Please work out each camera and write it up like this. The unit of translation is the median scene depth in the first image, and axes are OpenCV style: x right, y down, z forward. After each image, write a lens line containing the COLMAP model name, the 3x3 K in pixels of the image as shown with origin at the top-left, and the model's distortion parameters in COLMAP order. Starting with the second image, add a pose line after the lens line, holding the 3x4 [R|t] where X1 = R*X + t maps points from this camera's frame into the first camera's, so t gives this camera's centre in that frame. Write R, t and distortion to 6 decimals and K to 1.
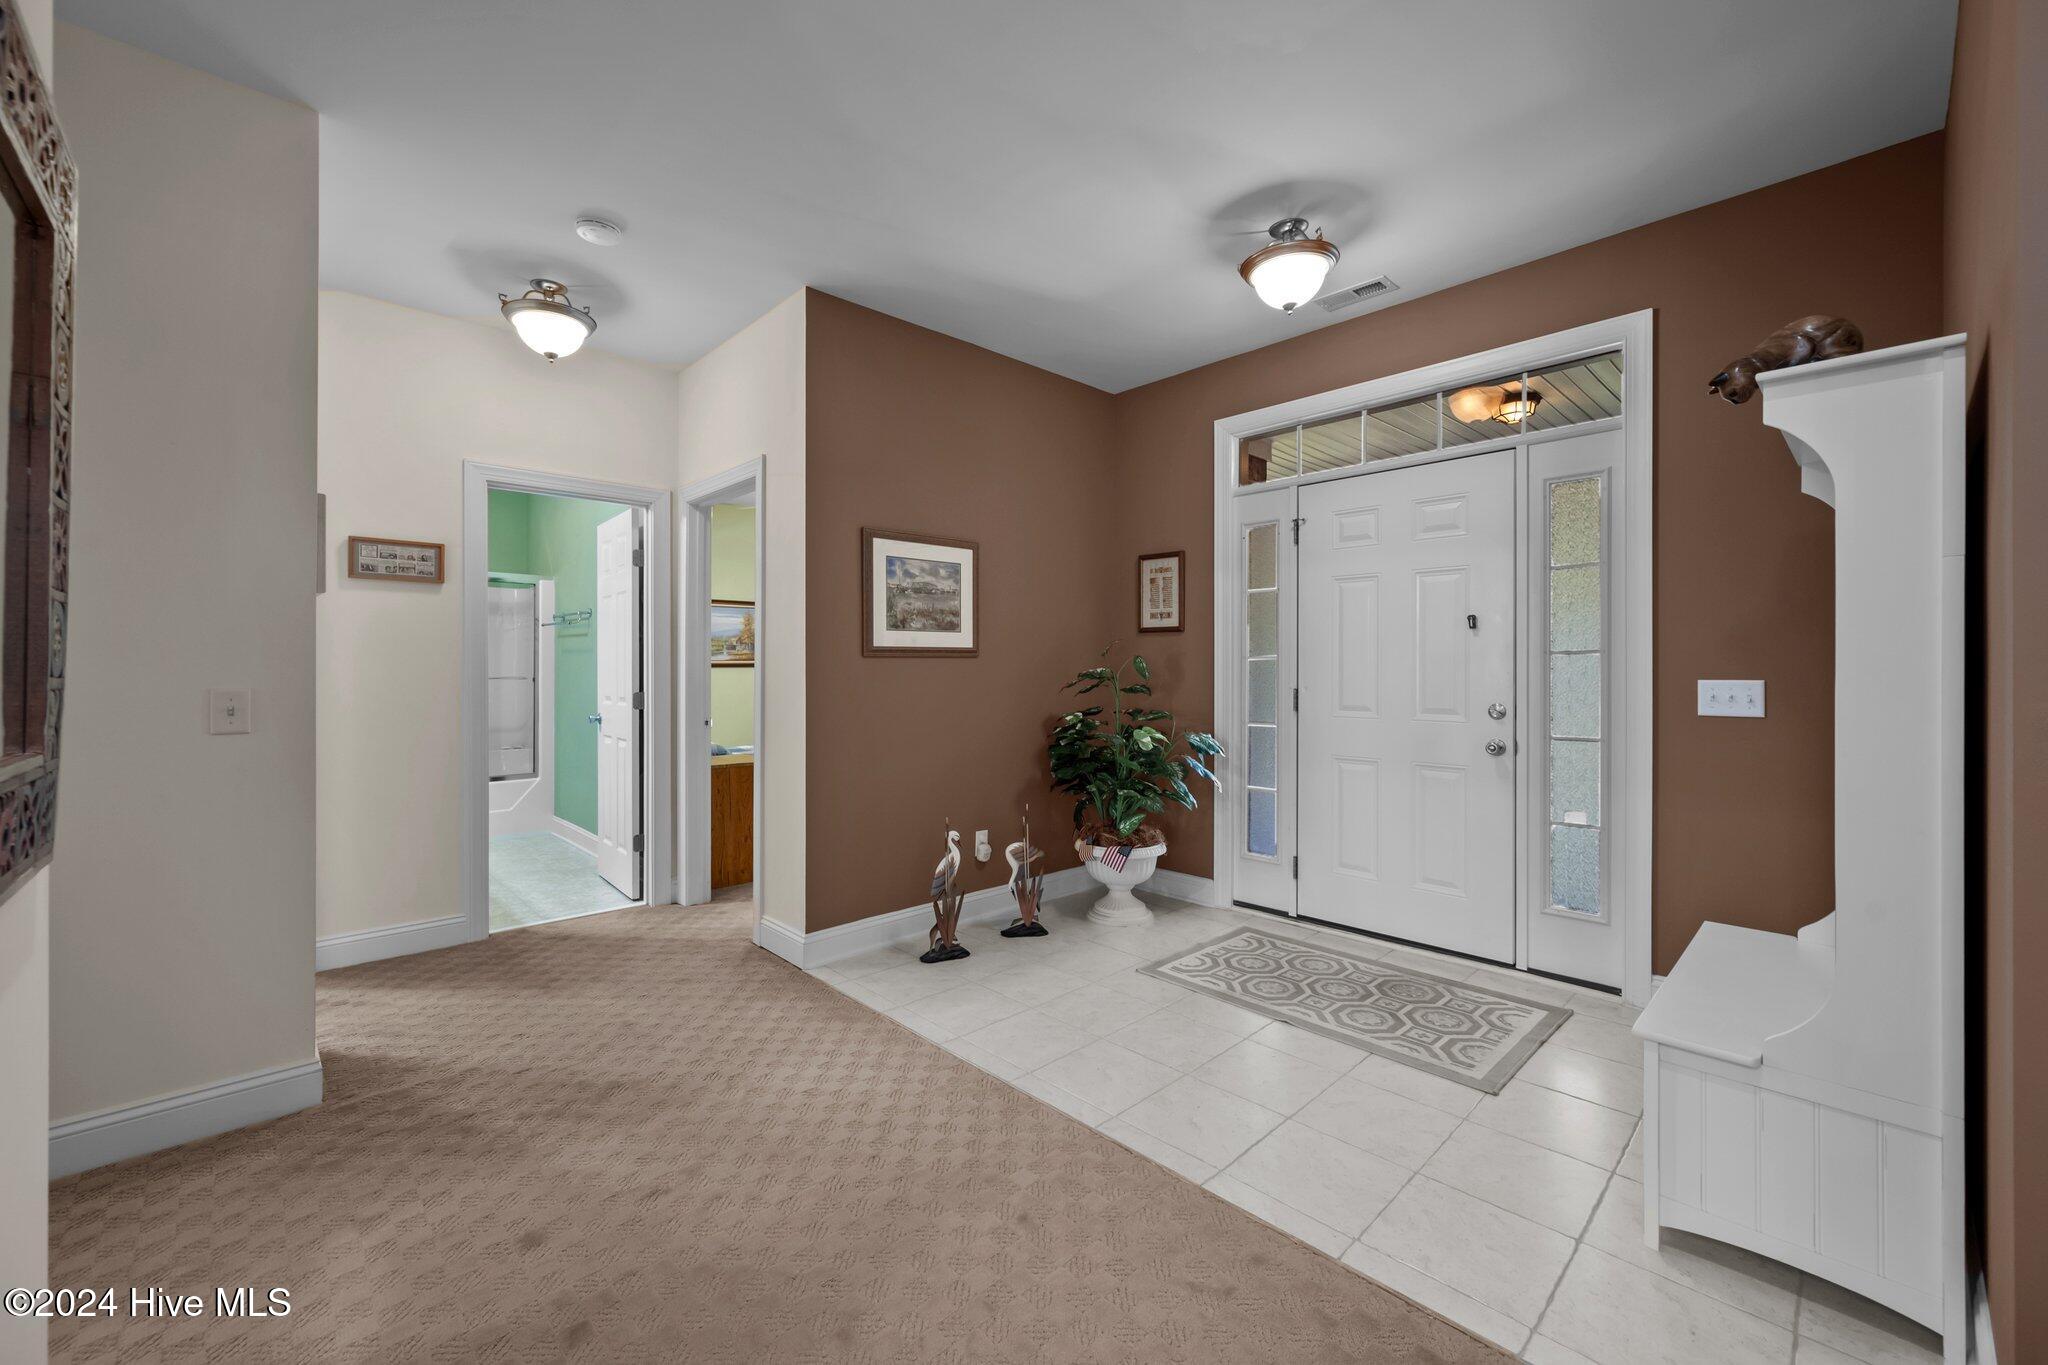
lens RADIAL K [[815.2, 0, 1018.4], [0, 815.2, 673.3], [0, 0, 1]] dist [0.000293, -0.000303]
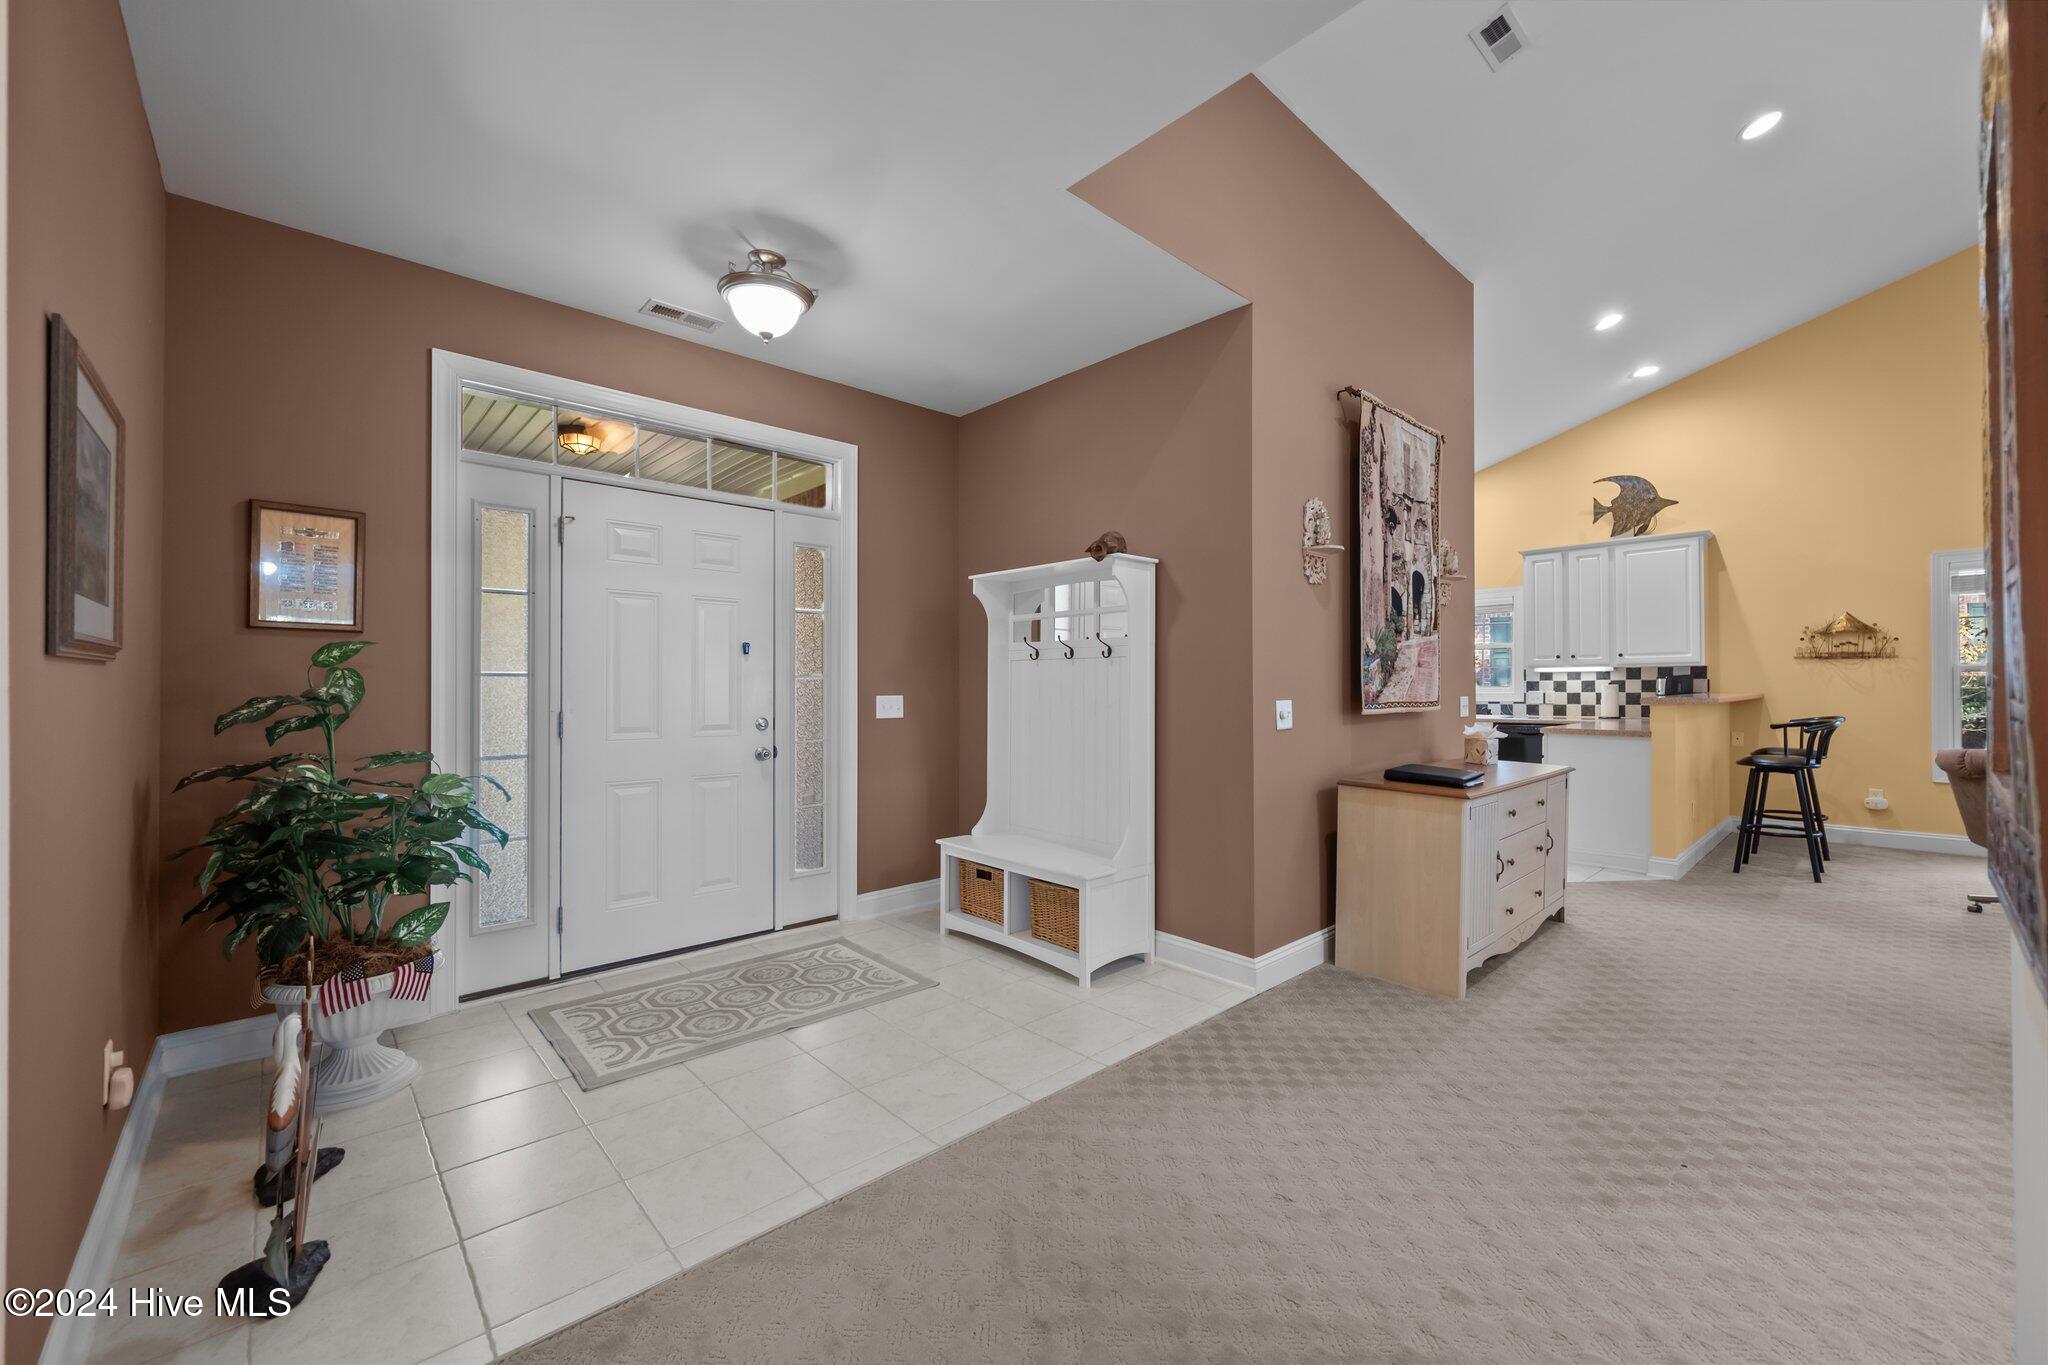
lens RADIAL K [[815.2, 0, 1022.7], [0, 815.2, 682.3], [0, 0, 1]] dist [0.000293, -0.000303]
pose [[0.004150, 0.009210, 0.999949, -0.629379], [0.005805, 0.999941, -0.009234, -0.001645], [-0.999975, 0.005843, 0.004096, 0.615723]]
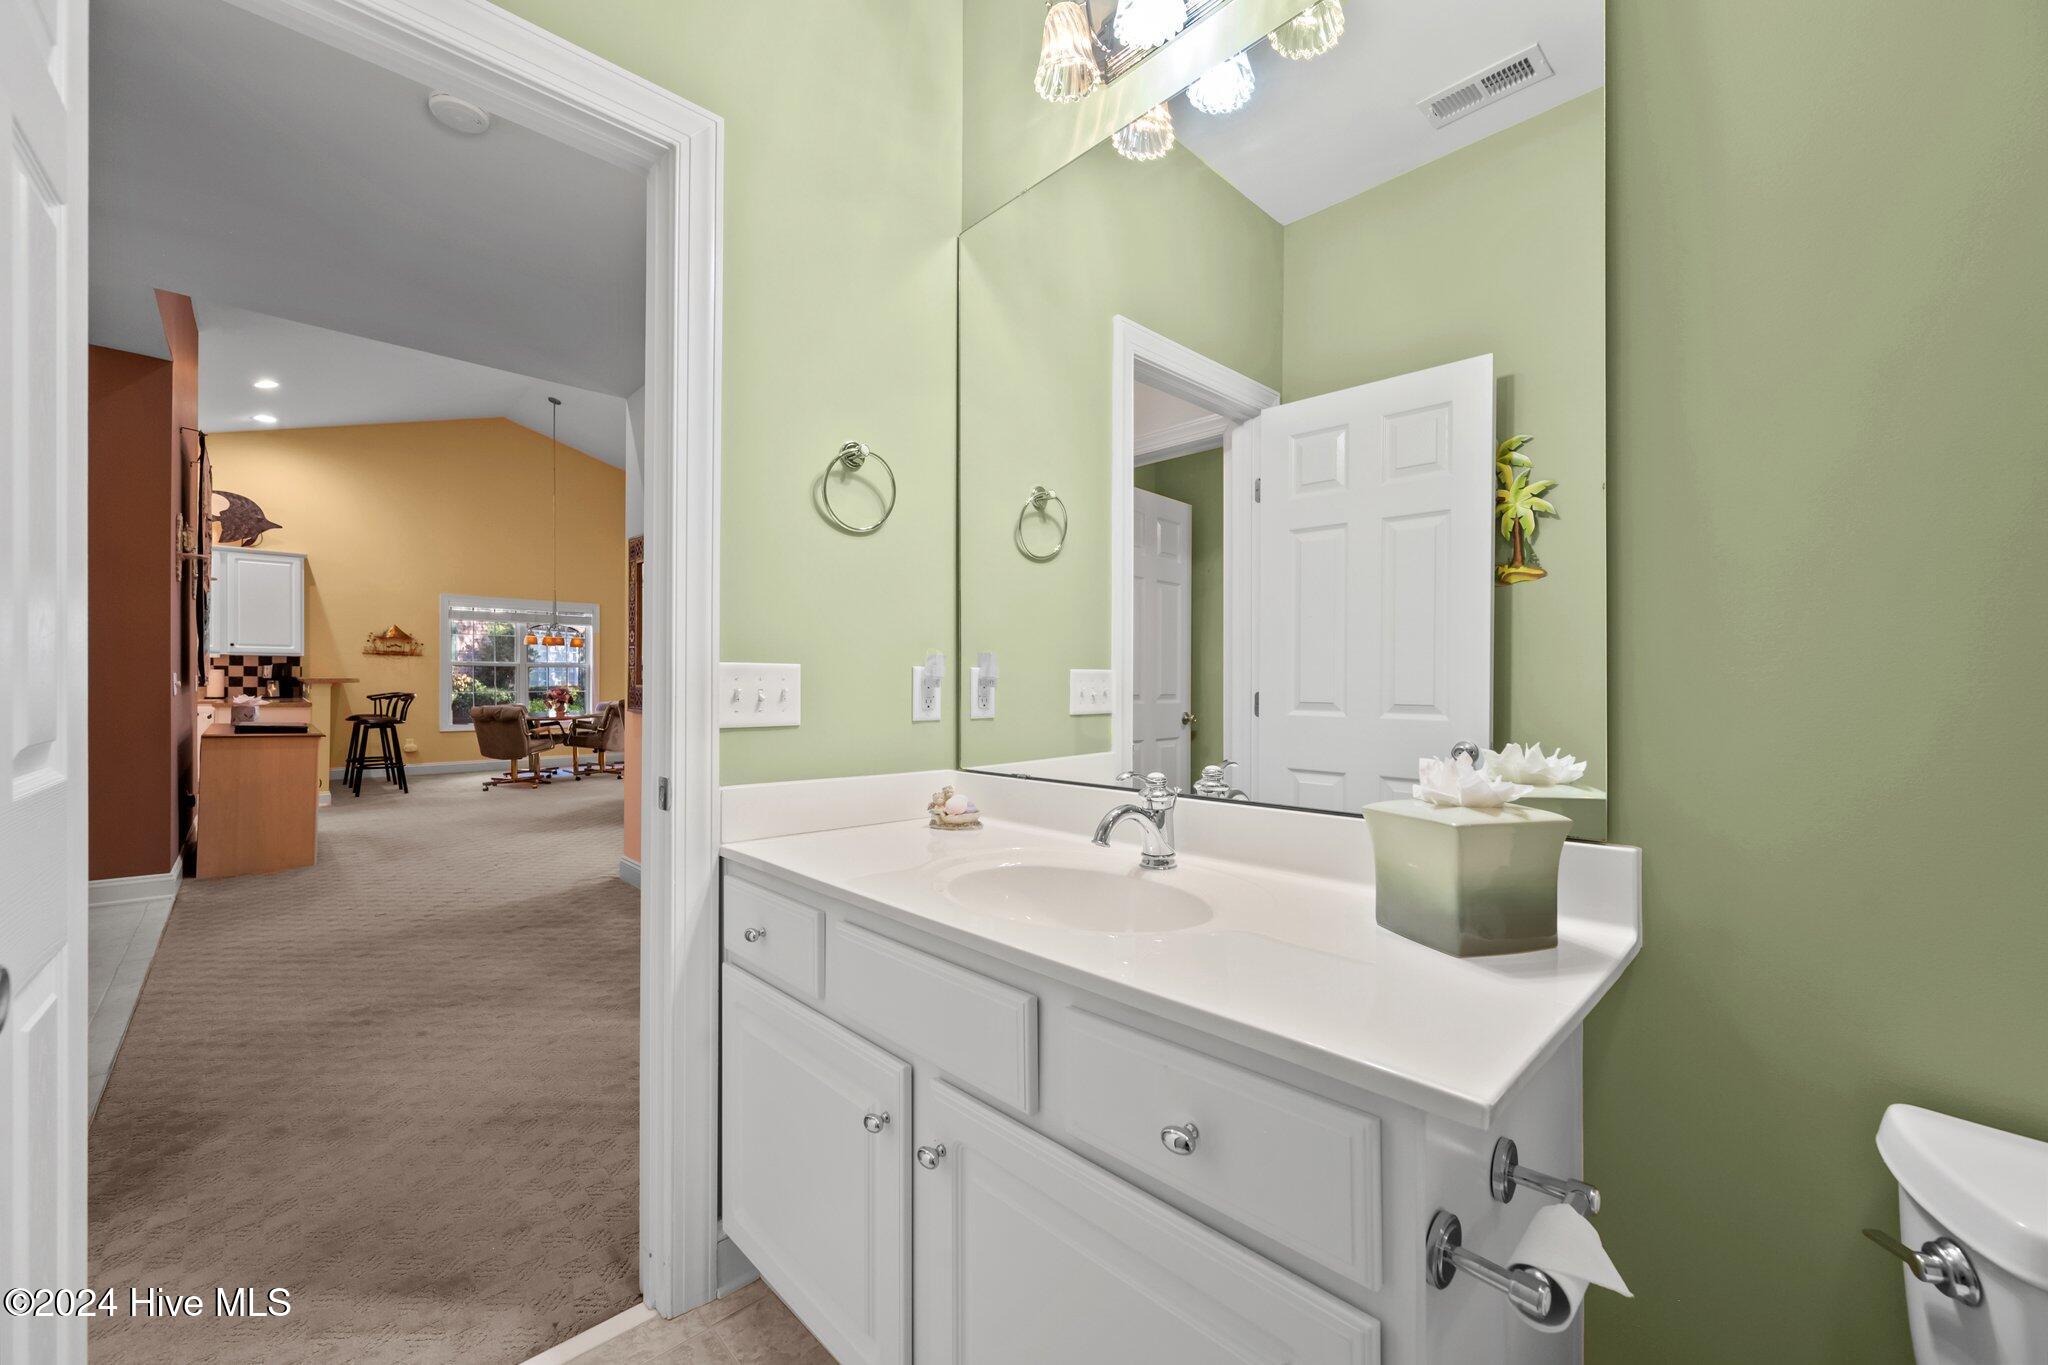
lens RADIAL K [[815.2, 0, 1022.1], [0, 815.2, 691.2], [0, 0, 1]] dist [0.000293, -0.000303]
pose [[-0.999986, -0.004250, 0.003230, -0.970278], [-0.004219, 0.999944, 0.009733, 0.027105], [-0.003271, 0.009720, -0.999947, 1.615084]]
